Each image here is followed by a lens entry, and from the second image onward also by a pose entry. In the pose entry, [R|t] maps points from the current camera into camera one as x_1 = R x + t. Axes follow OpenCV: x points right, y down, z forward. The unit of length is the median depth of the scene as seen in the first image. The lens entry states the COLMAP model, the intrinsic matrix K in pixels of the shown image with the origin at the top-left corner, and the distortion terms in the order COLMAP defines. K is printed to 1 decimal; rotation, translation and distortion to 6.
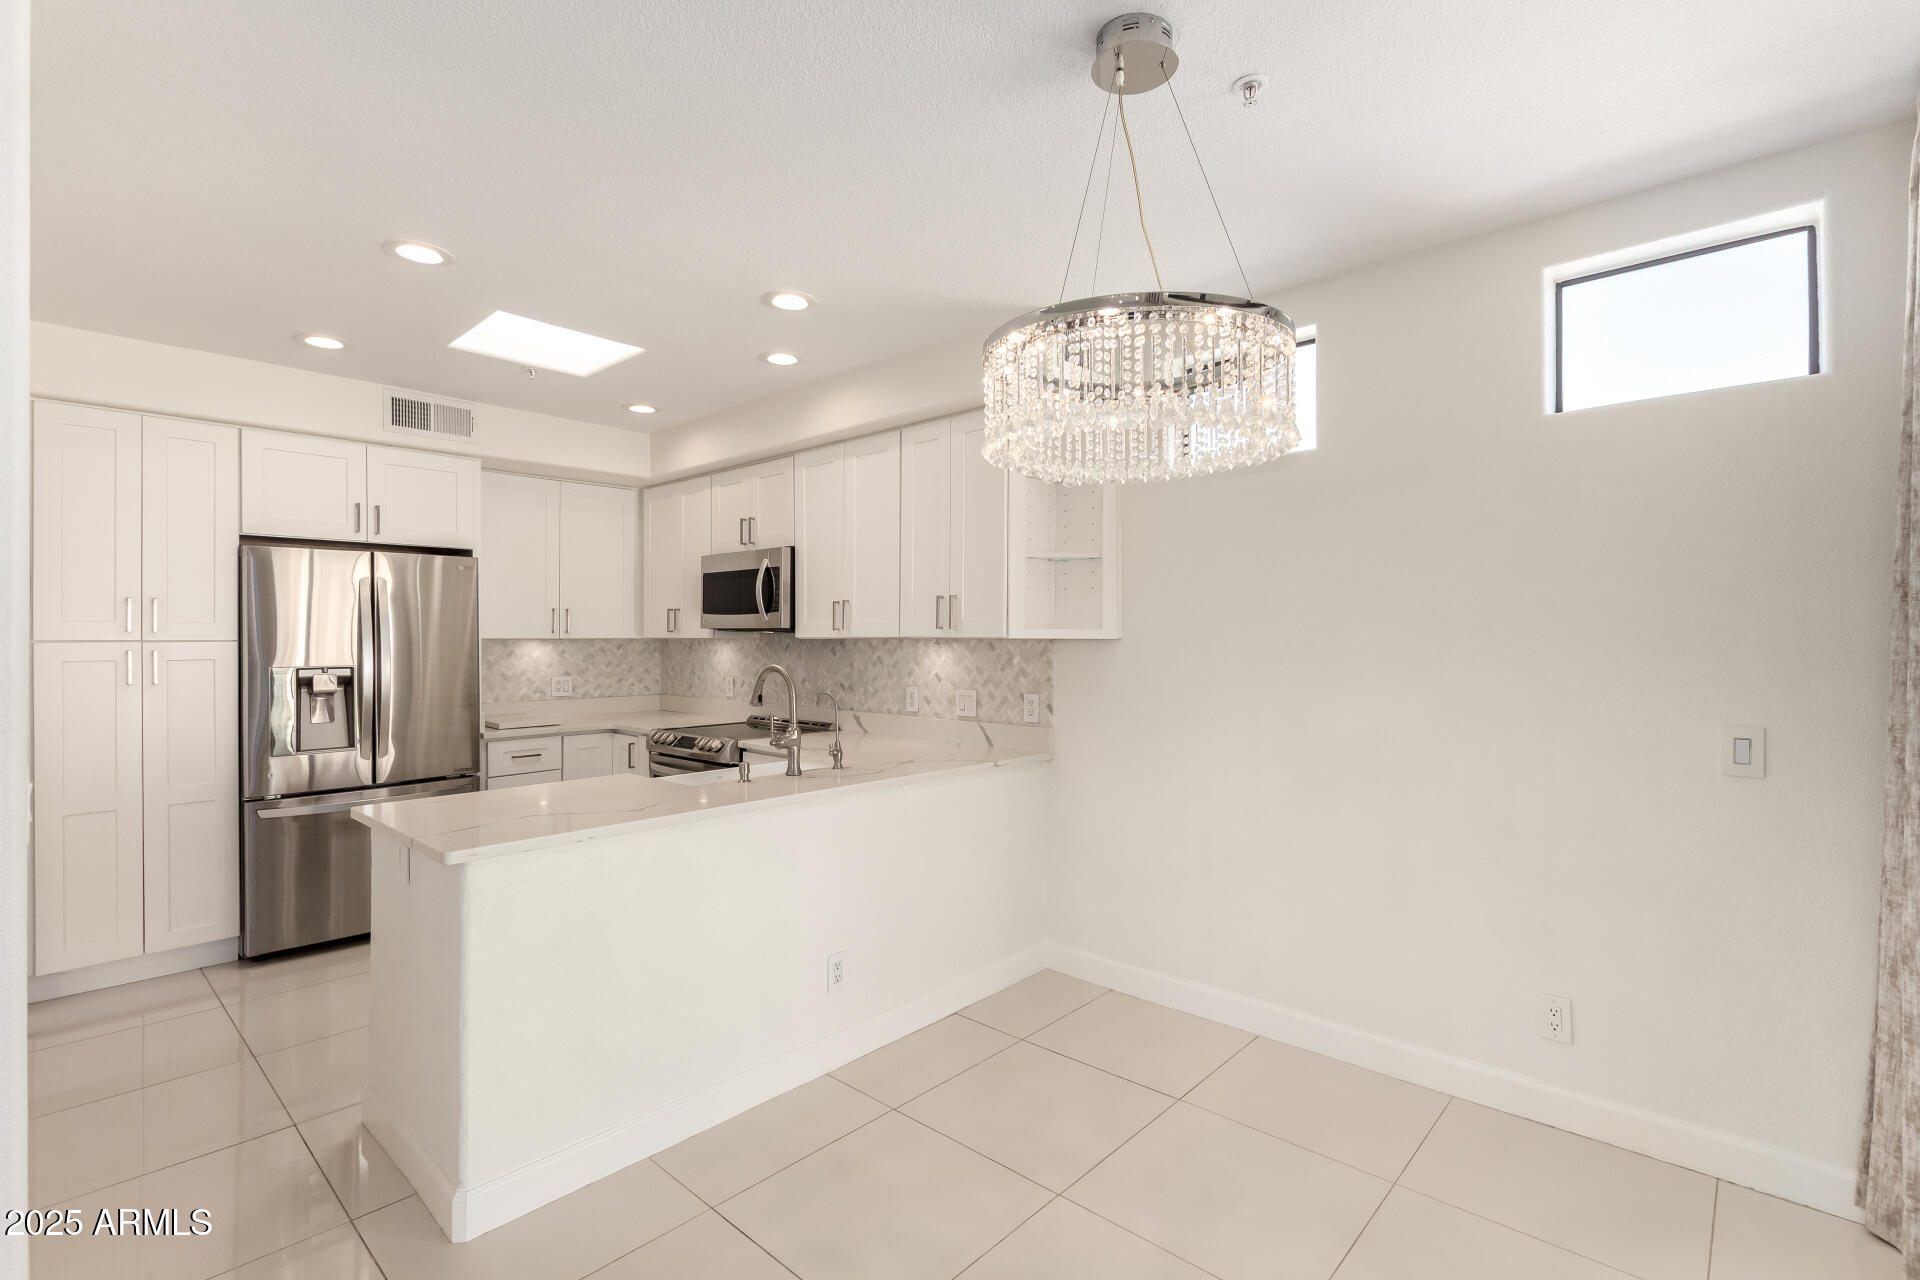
lens RADIAL K [[877.1, 0, 968.2], [0, 877.1, 638.1], [0, 0, 1]] dist [0.008141, -0.004423]
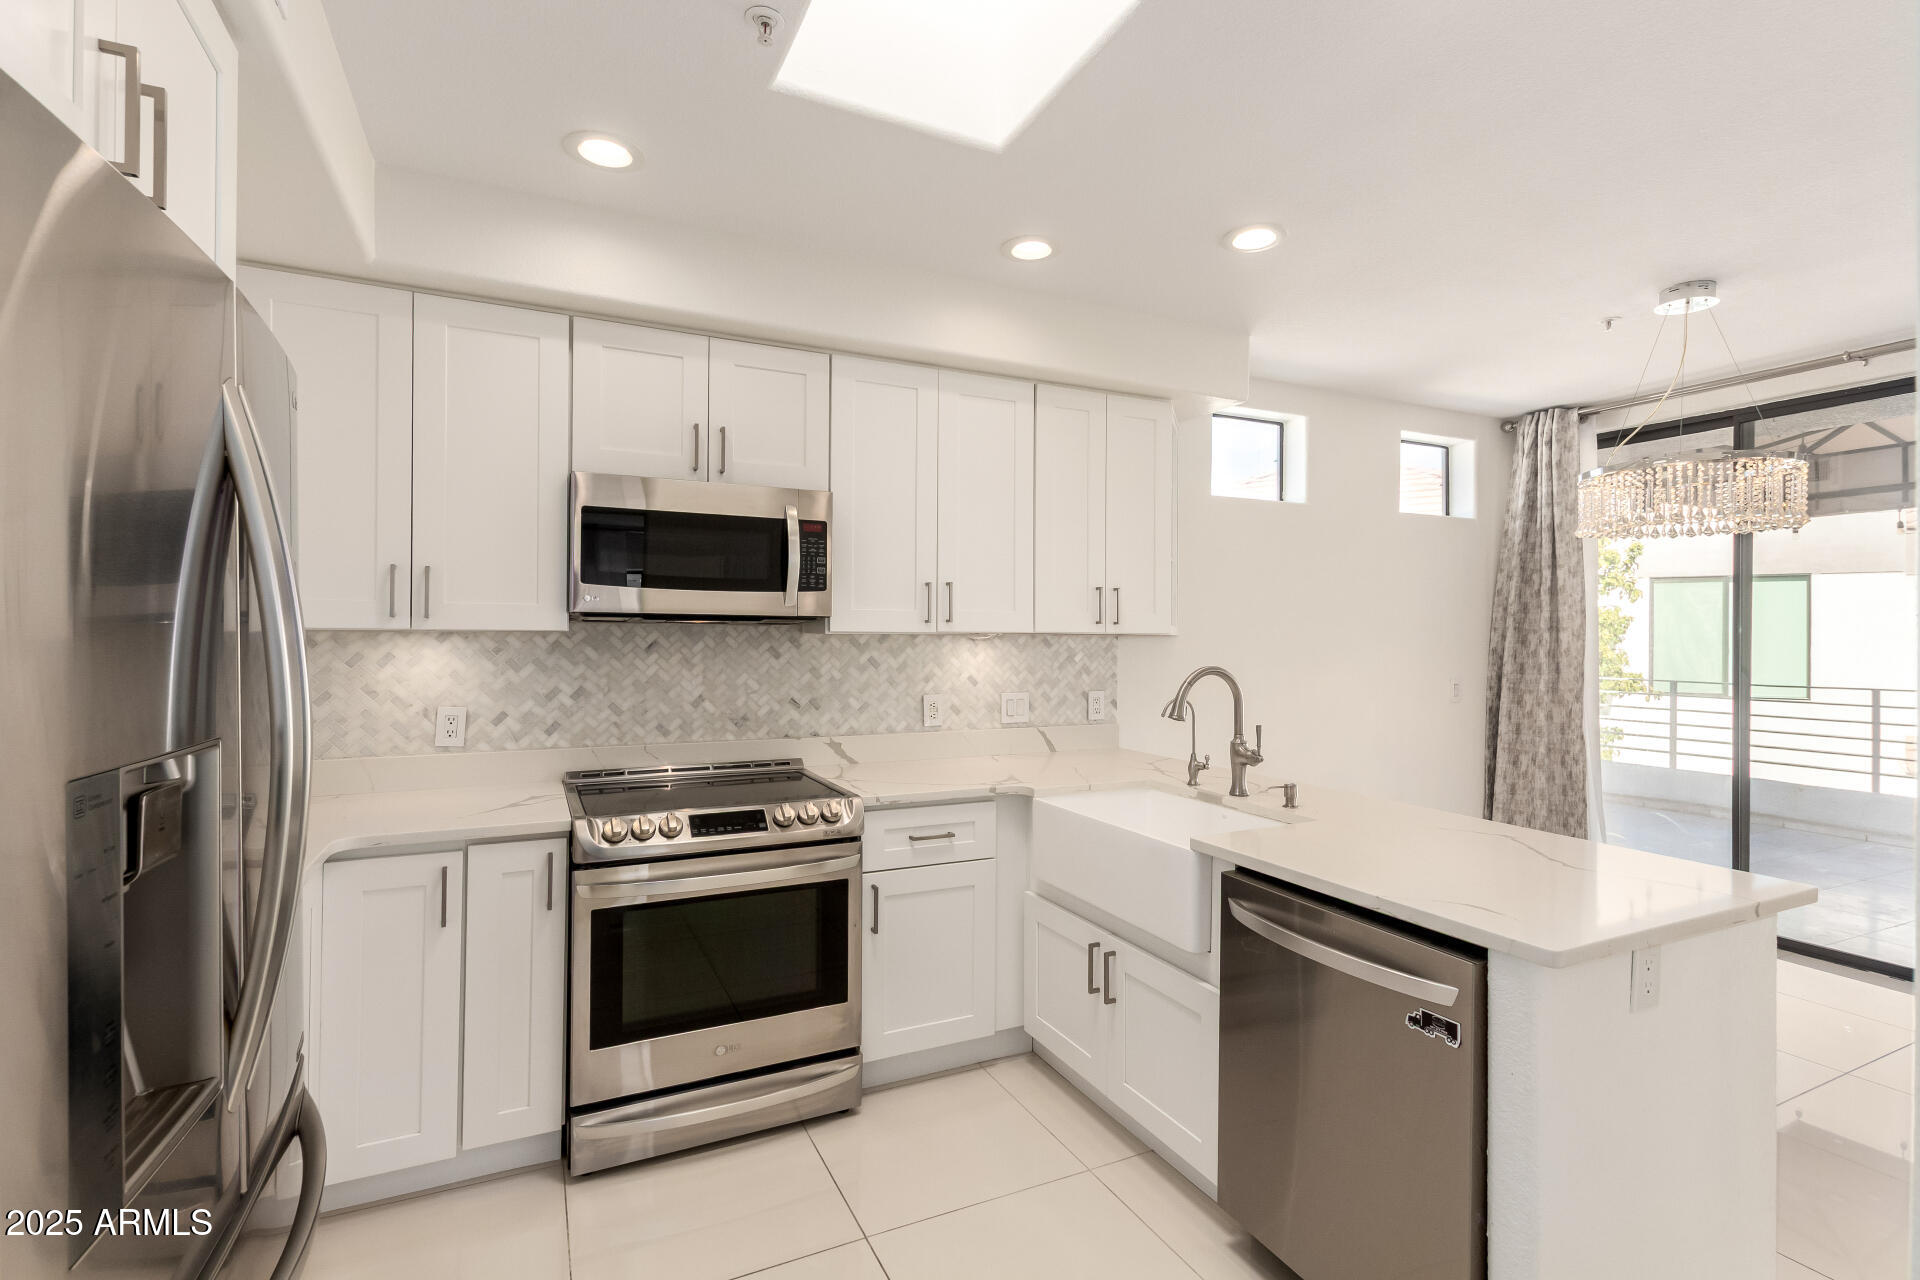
lens RADIAL K [[877.1, 0, 968.2], [0, 877.1, 638.1], [0, 0, 1]] dist [0.008141, -0.004423]
pose [[0.373134, 0.000428, 0.927777, -0.767413], [-0.004854, 0.999987, 0.001491, 0.002894], [-0.927765, -0.005059, 0.373131, 0.656261]]
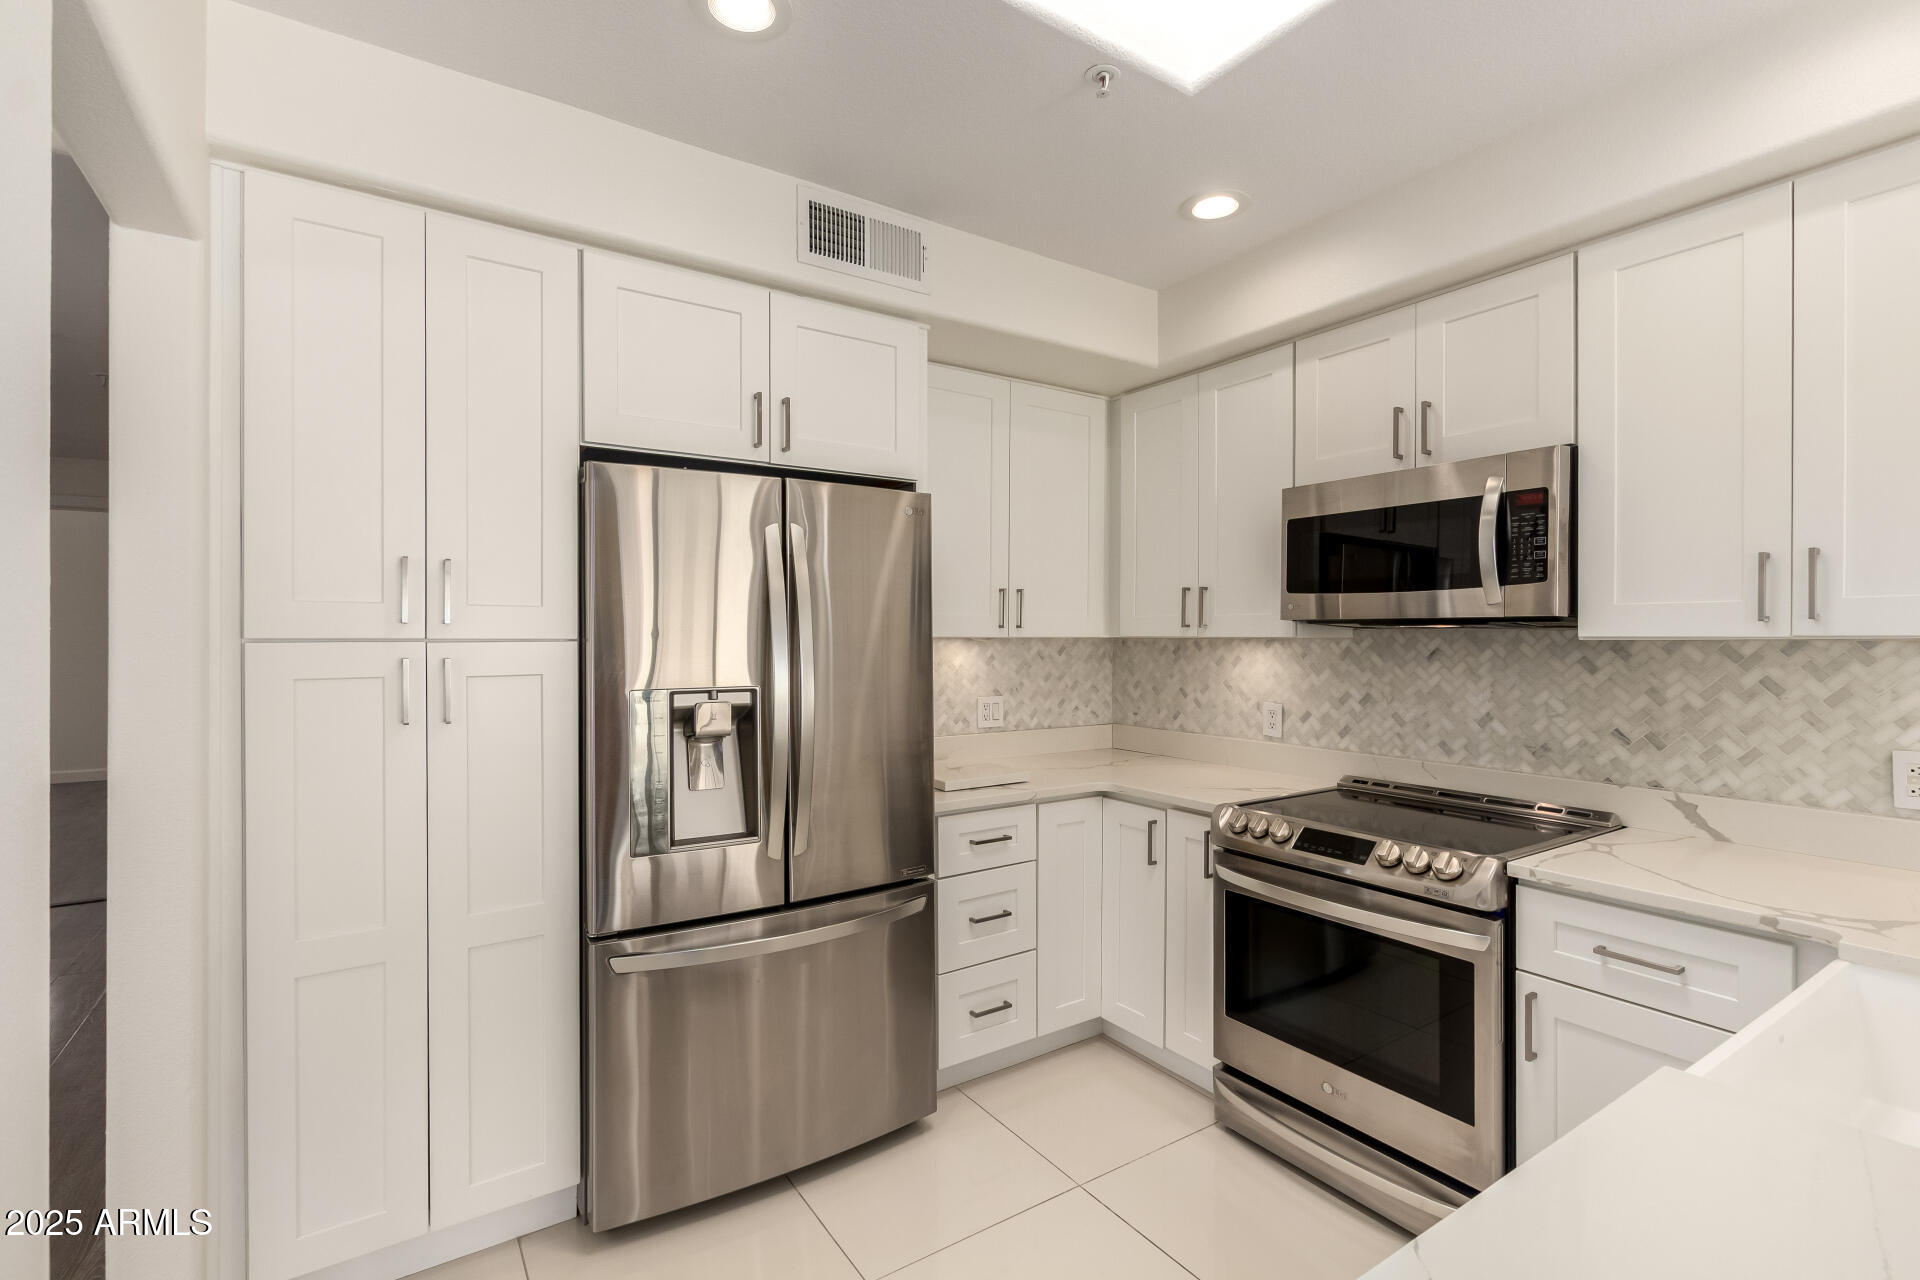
lens RADIAL K [[886.5, 0, 960.0], [0, 886.5, 640.0], [0, 0, 1]] dist [-0.001824, -0.001008]
pose [[0.969260, 0.003508, -0.246015, -0.401711], [-0.002866, 0.999991, 0.002966, 0.000735], [0.246024, -0.002169, 0.969261, 0.454007]]
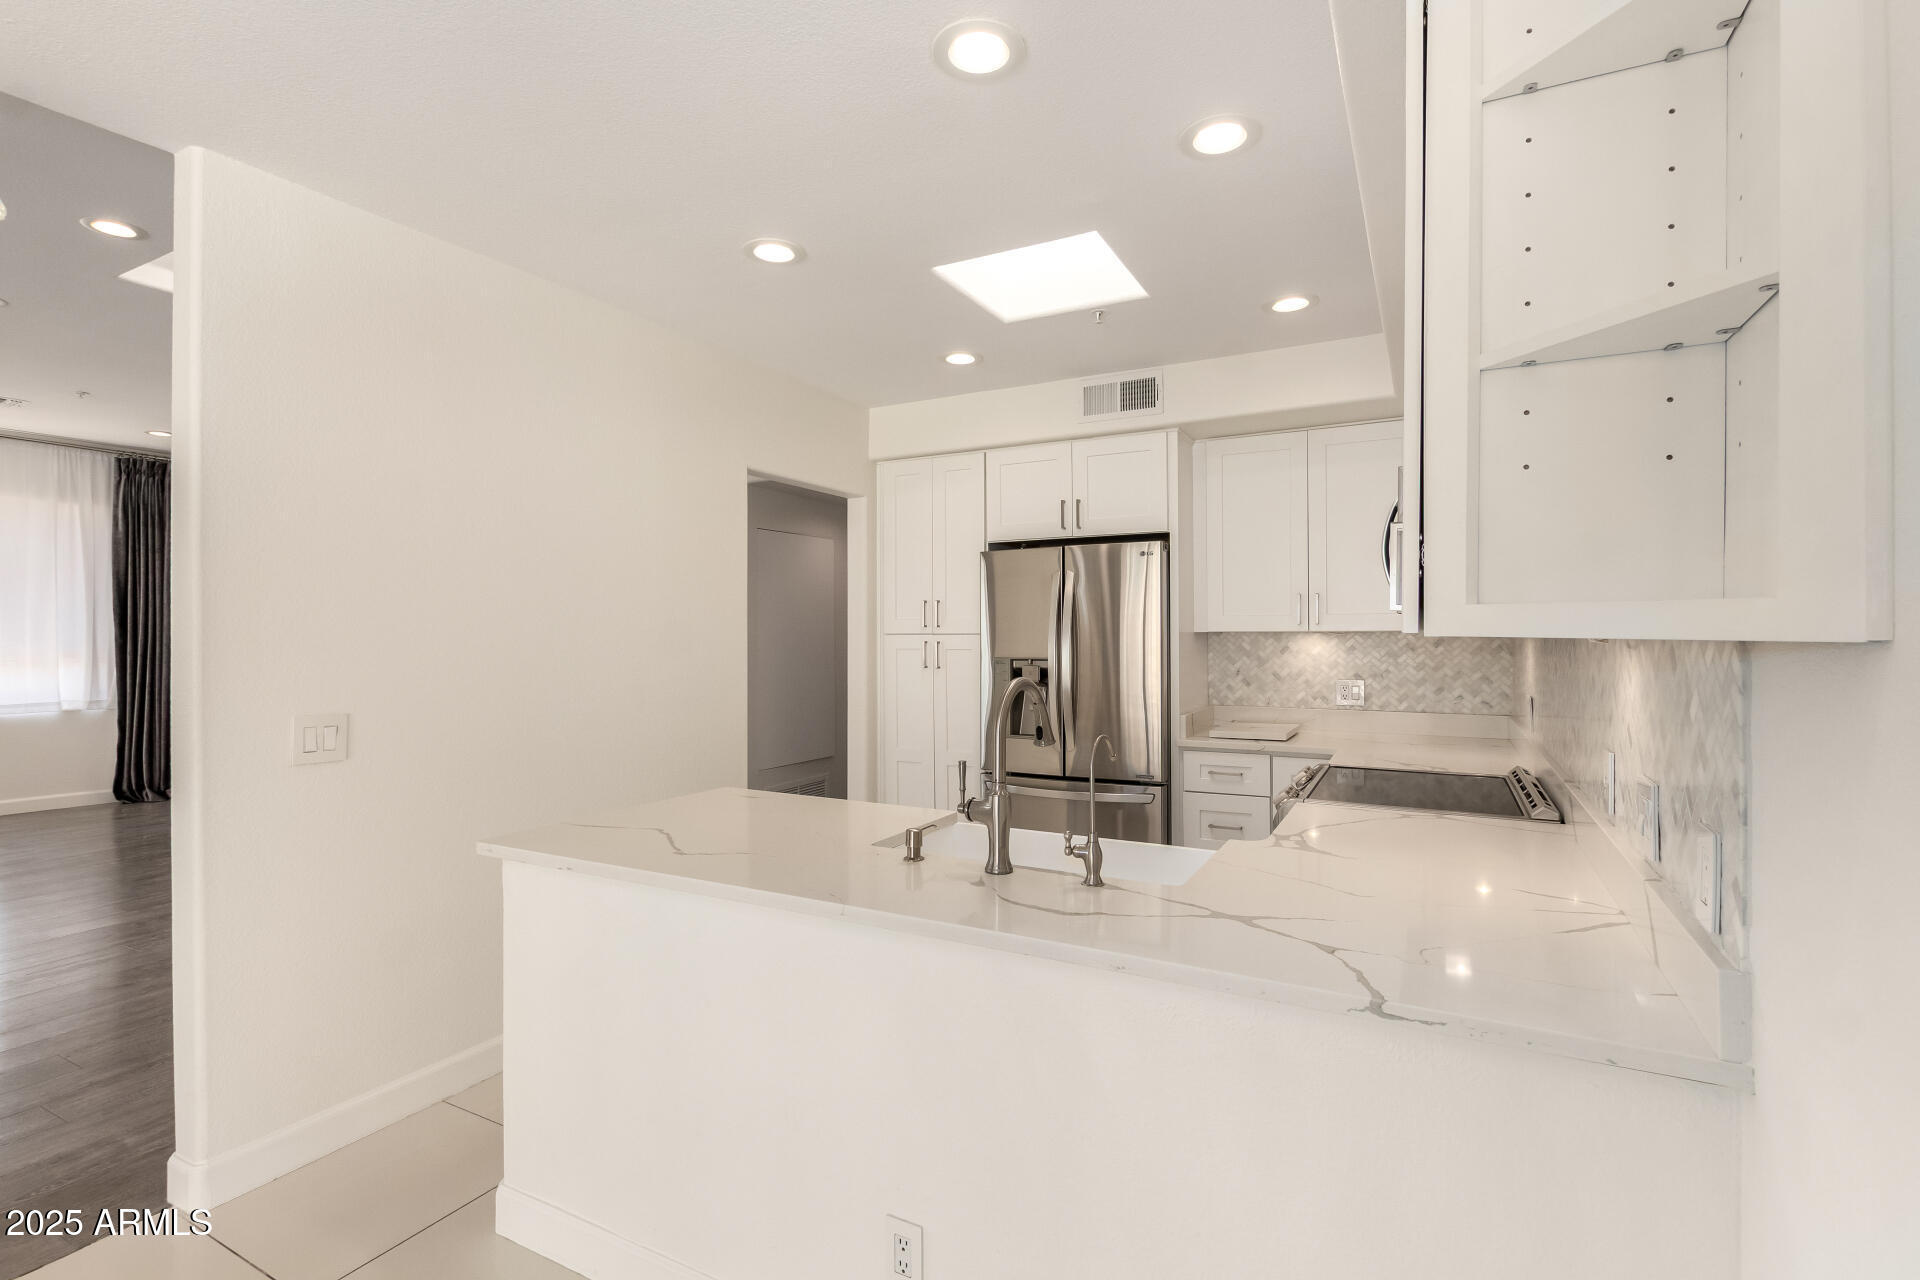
lens RADIAL K [[868.7, 0, 966.4], [0, 868.7, 634.8], [0, 0, 1]] dist [0.002504, -0.000622]
pose [[0.248188, 0.001679, -0.968710, 0.243989], [0.002438, 0.999994, 0.002358, 0.001158], [0.968709, -0.002947, 0.248183, 0.594456]]
